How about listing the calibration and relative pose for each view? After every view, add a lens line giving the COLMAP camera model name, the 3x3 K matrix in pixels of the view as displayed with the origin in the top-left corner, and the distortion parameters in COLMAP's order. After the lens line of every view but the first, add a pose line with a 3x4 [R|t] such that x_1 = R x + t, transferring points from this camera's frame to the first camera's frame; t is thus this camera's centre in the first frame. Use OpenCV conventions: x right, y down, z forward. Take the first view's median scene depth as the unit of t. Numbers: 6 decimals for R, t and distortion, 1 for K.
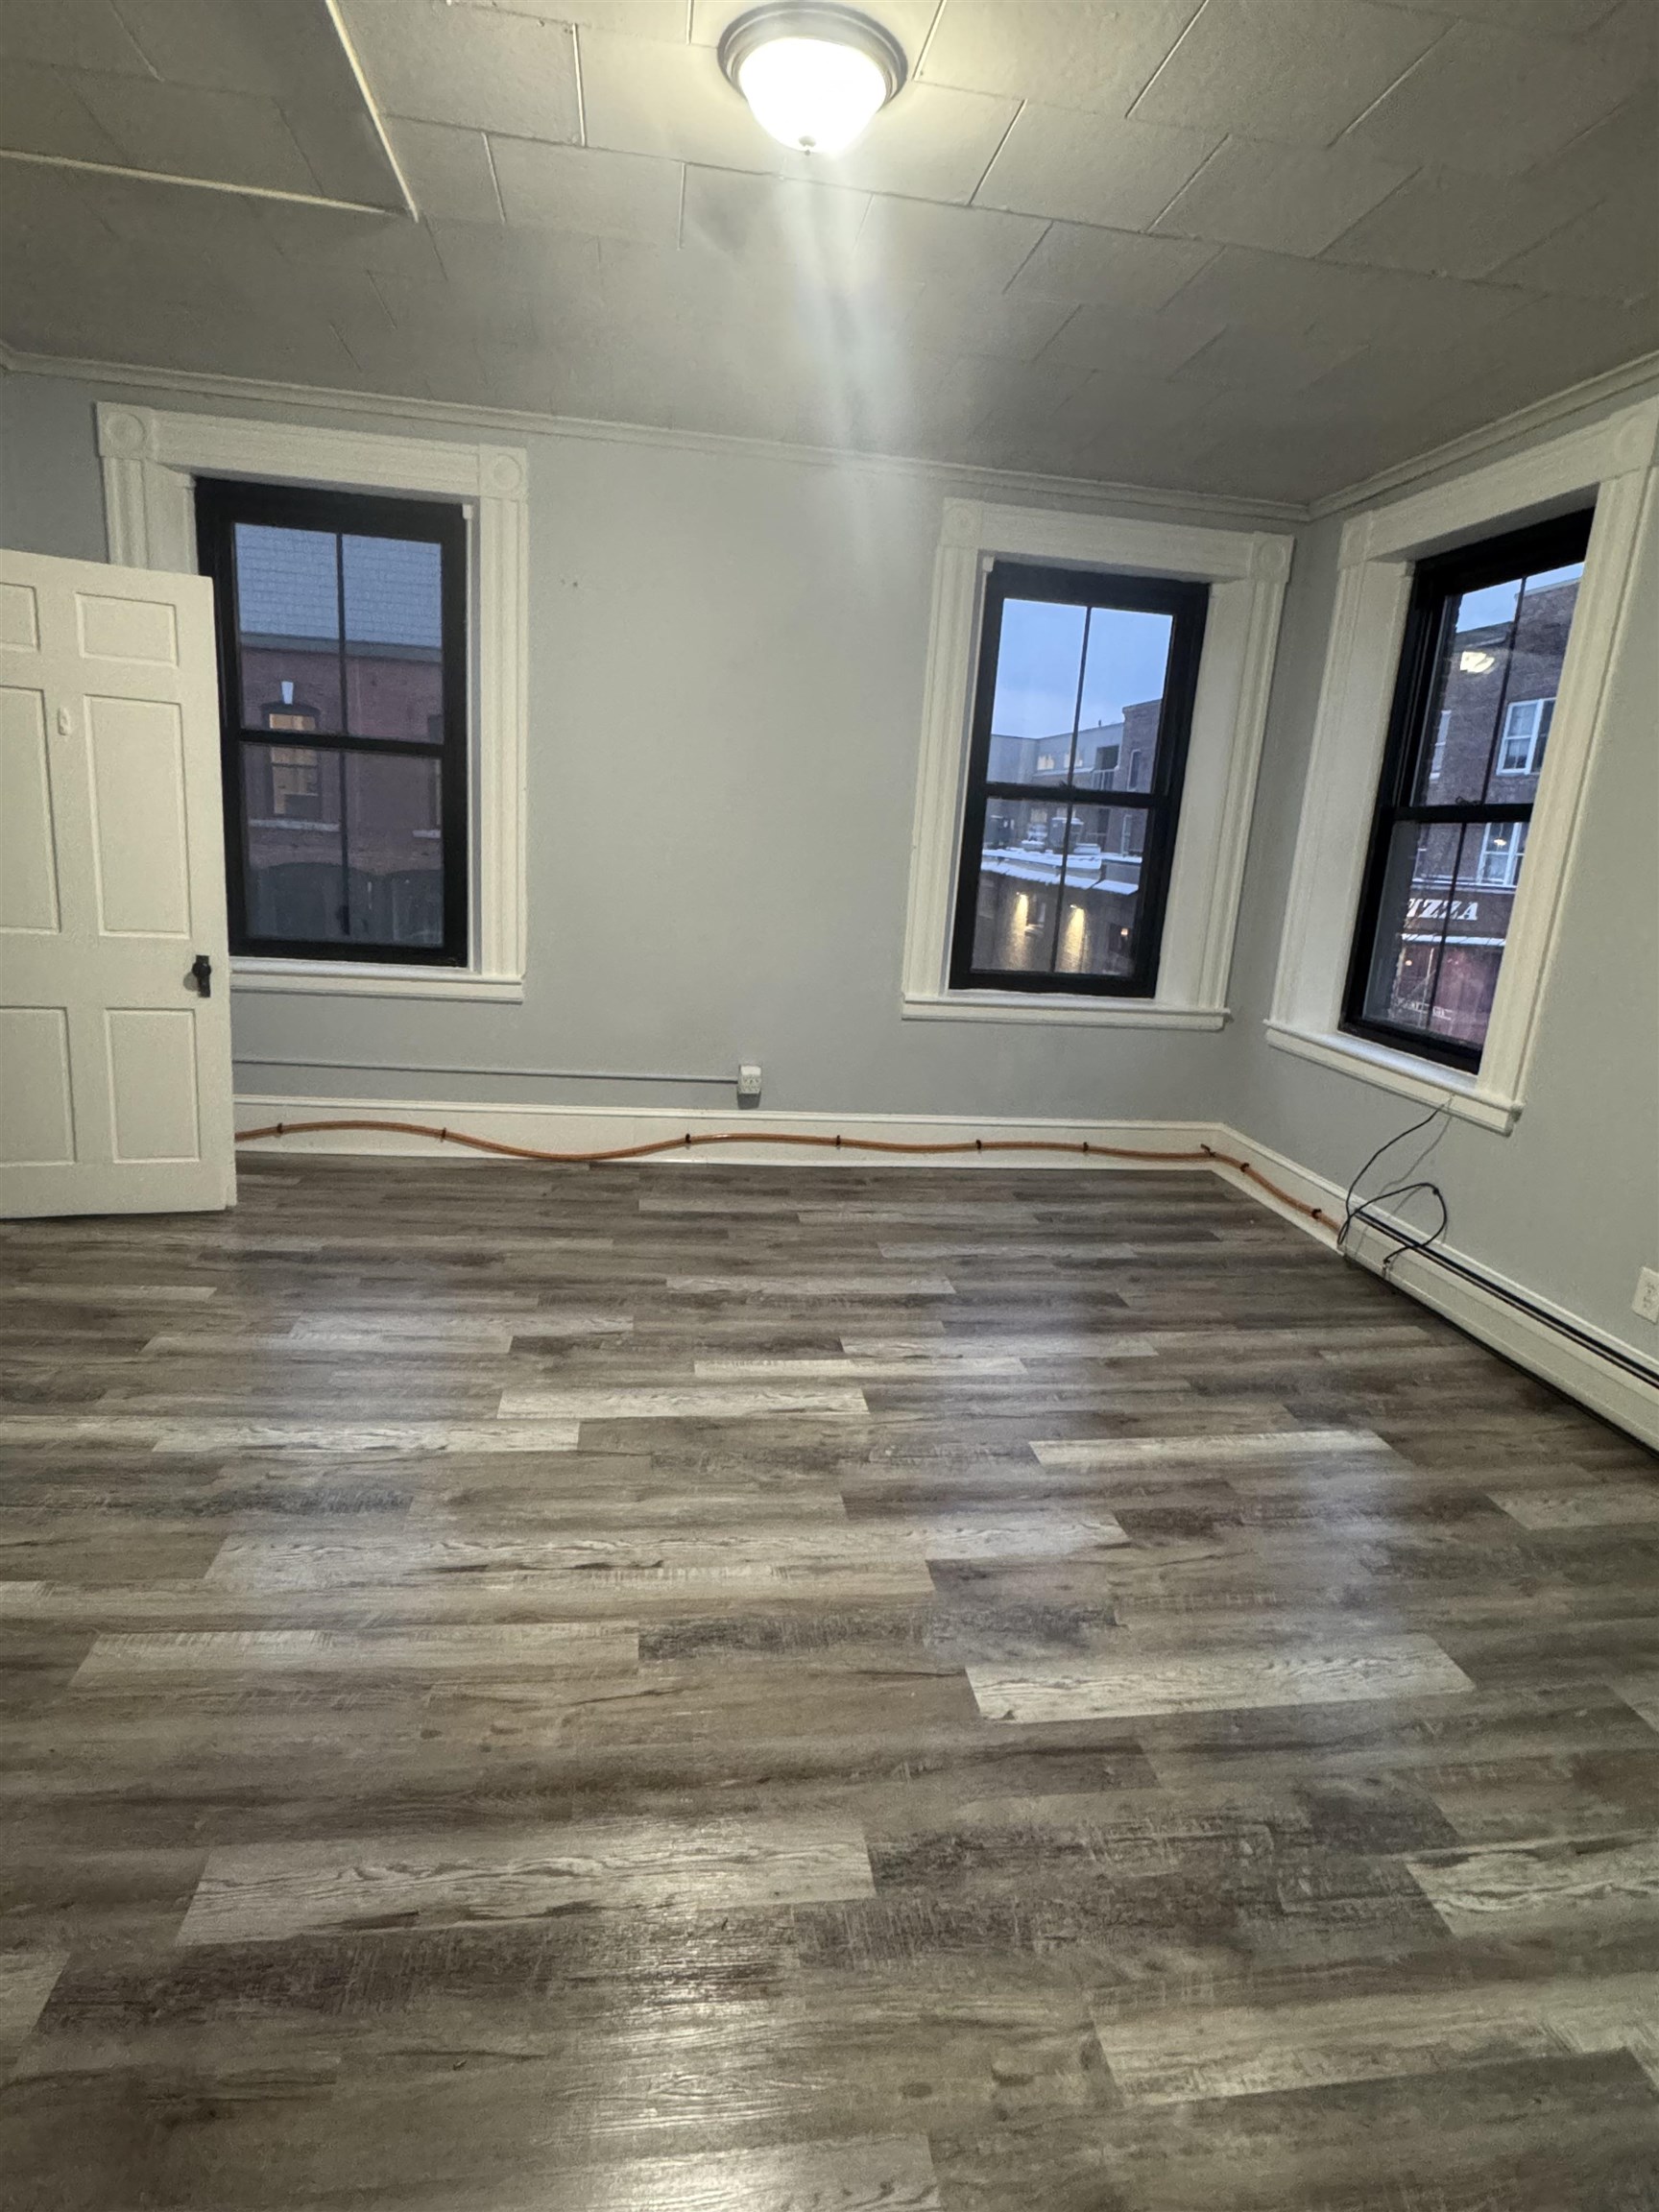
lens RADIAL K [[1189.1, 0, 829.5], [0, 1189.1, 1106.0], [0, 0, 1]] dist [-0.001741, -0.000238]
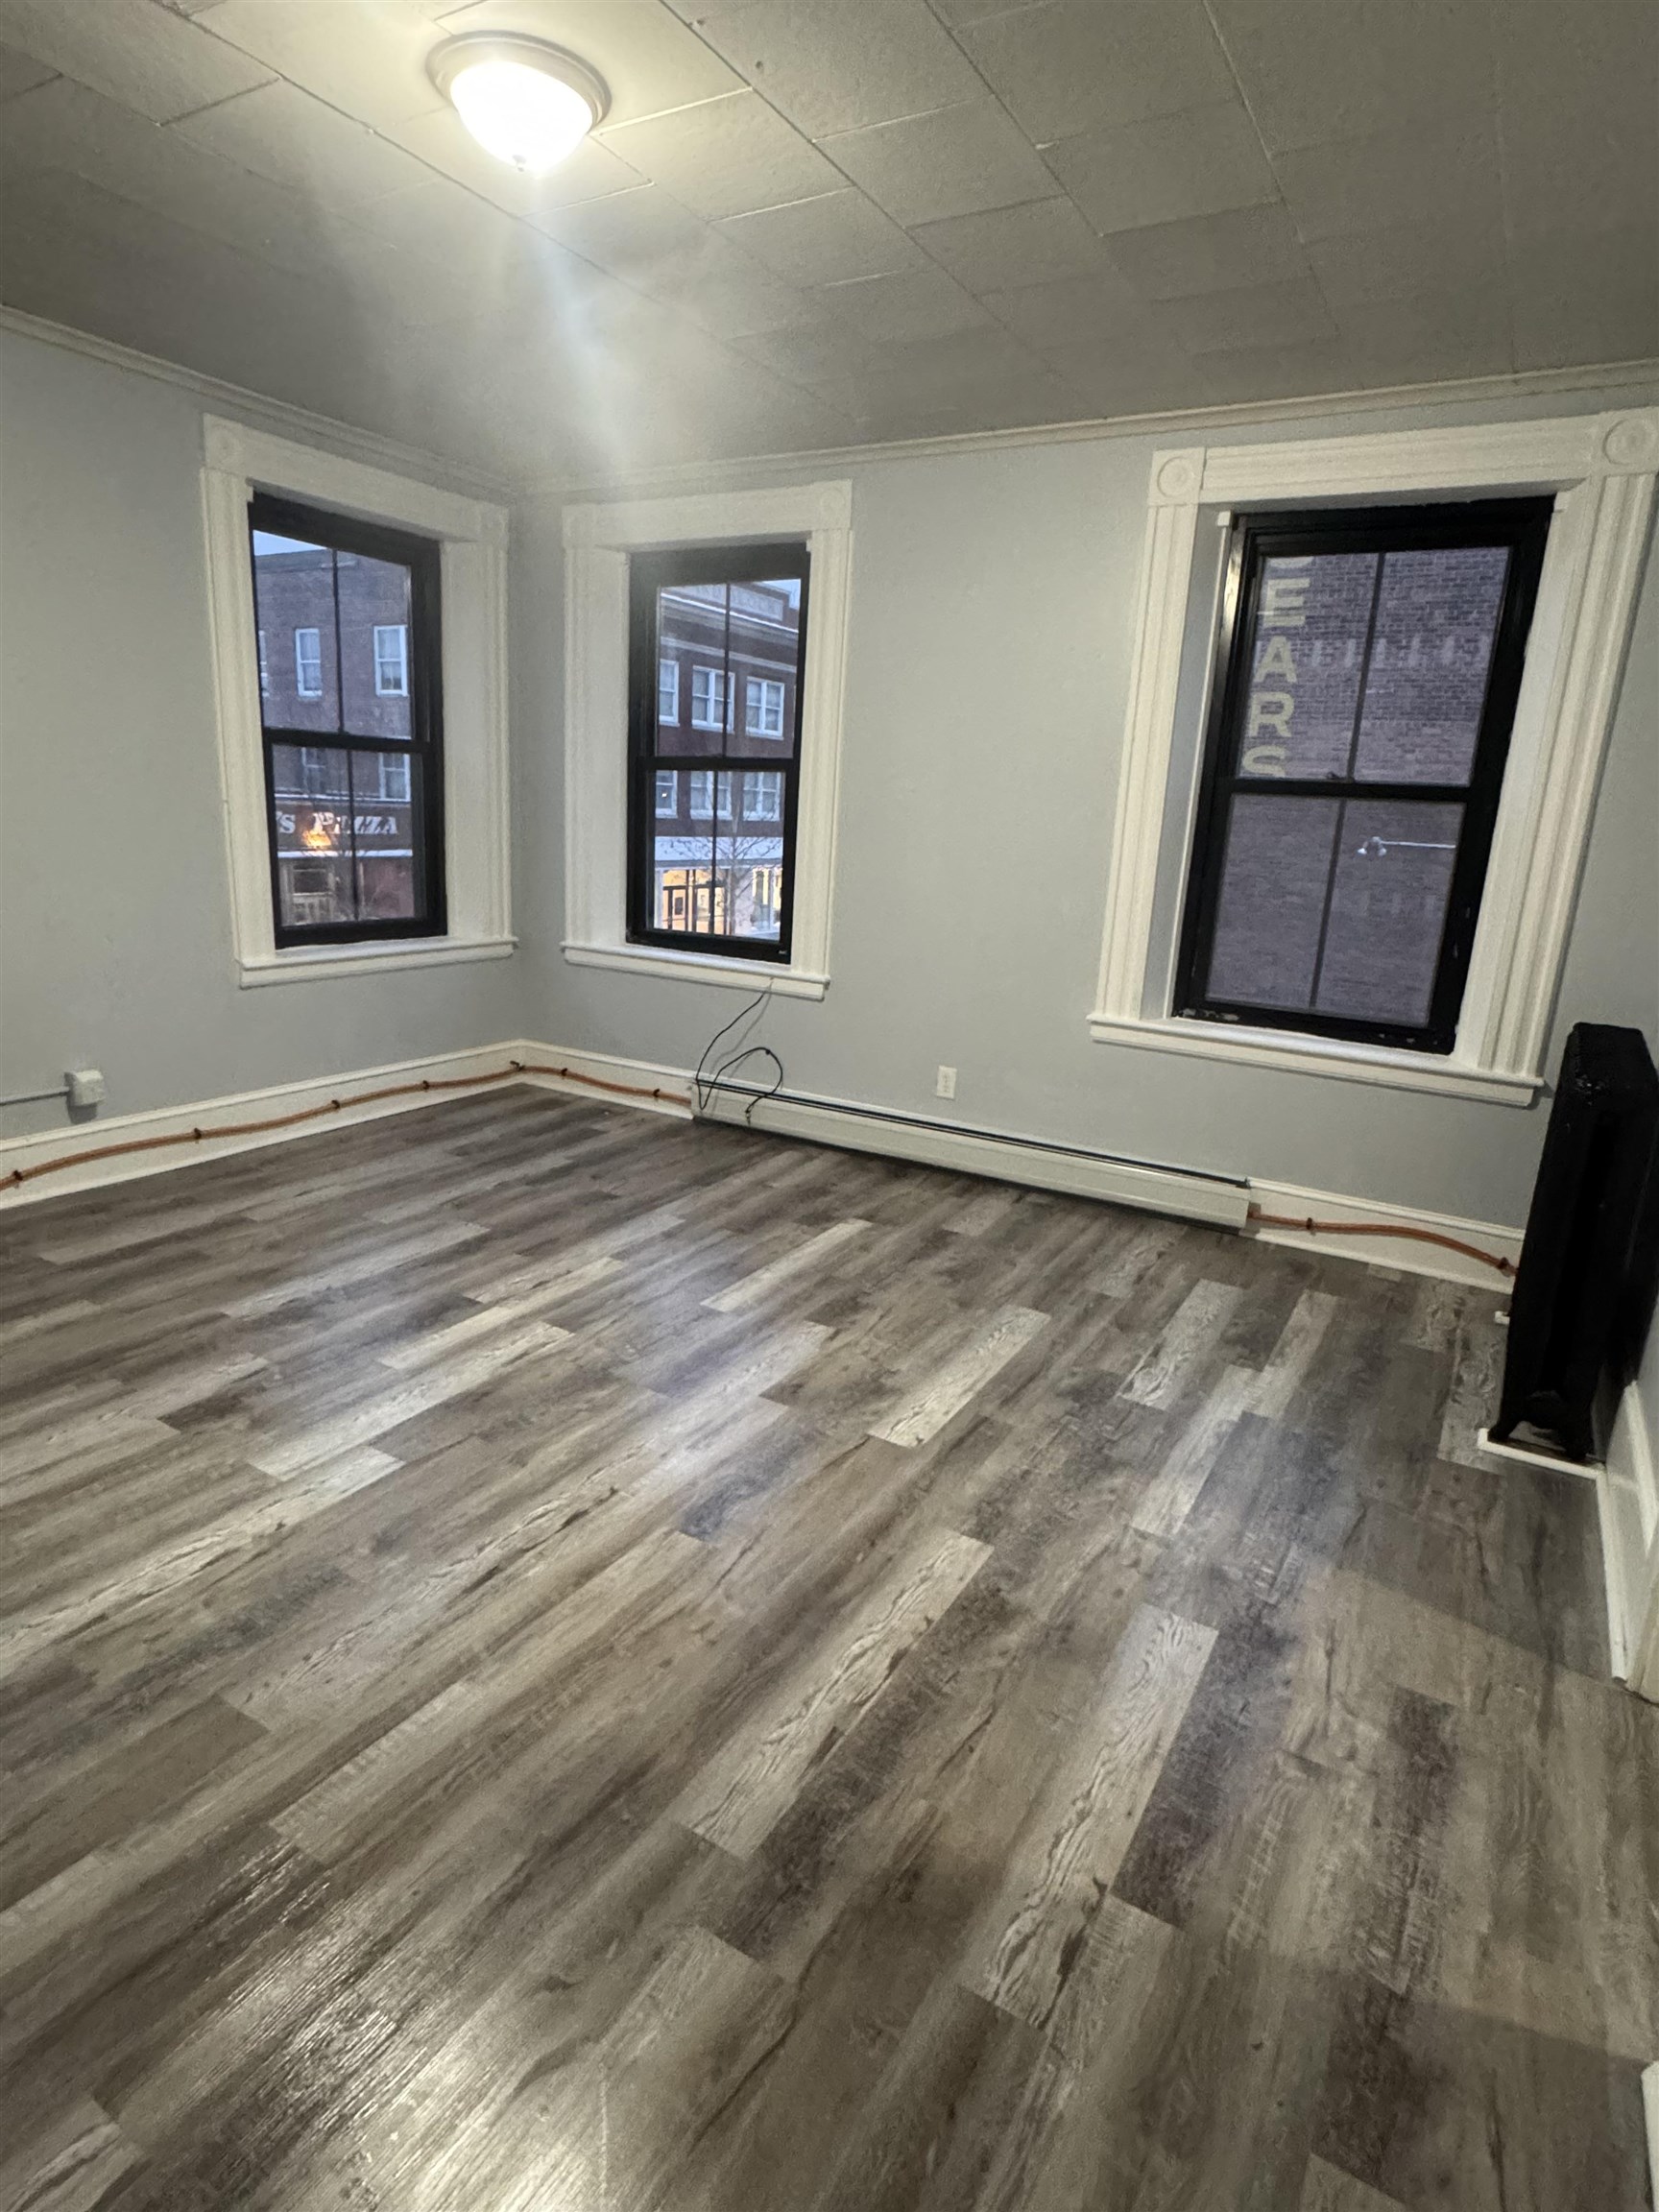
lens RADIAL K [[1189.1, 0, 829.5], [0, 1189.1, 1106.0], [0, 0, 1]] dist [-0.001741, -0.000238]
pose [[0.630314, -0.221977, 0.743929, -0.550708], [0.169712, 0.974472, 0.146974, -0.065388], [-0.757563, 0.033614, 0.651896, 0.085681]]
